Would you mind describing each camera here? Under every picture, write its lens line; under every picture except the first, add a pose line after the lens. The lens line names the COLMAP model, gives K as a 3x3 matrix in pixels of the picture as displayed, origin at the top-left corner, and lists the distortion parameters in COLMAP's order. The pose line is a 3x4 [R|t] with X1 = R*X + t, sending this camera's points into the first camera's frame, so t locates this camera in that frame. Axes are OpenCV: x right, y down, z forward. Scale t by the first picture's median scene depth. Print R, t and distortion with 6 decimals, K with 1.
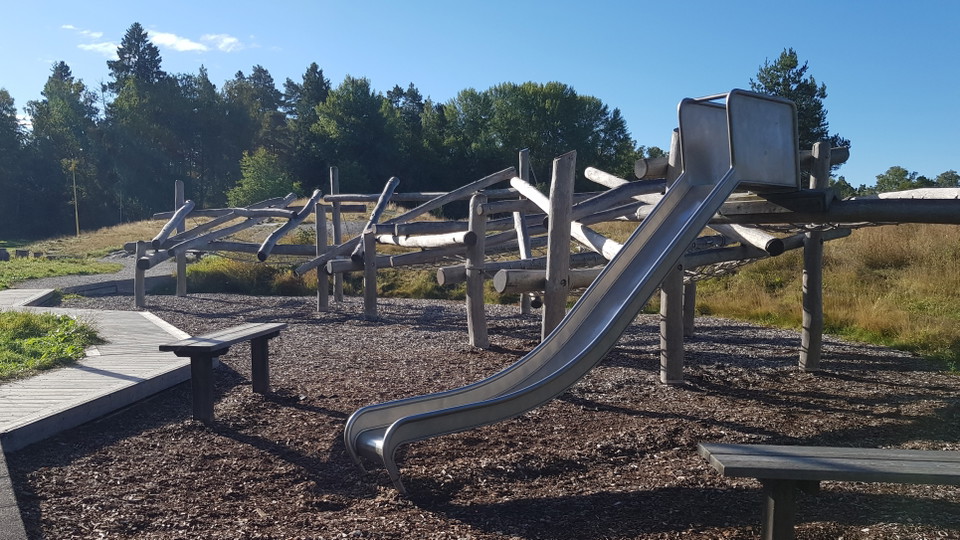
lens RADIAL K [[660.6, 0, 480.0], [0, 660.6, 270.0], [0, 0, 1]] dist [-0.001309, -0.003226]
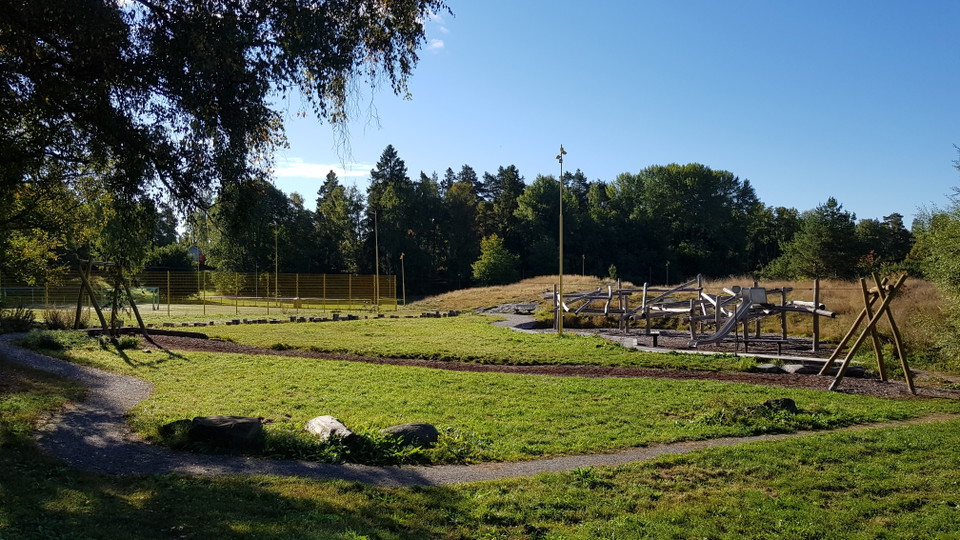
lens RADIAL K [[660.6, 0, 480.0], [0, 660.6, 270.0], [0, 0, 1]] dist [-0.001309, -0.003226]
pose [[0.980304, -0.031589, -0.194954, -0.049058], [0.019542, 0.997796, -0.063411, -0.006683], [0.196528, 0.058353, 0.978760, -0.314842]]
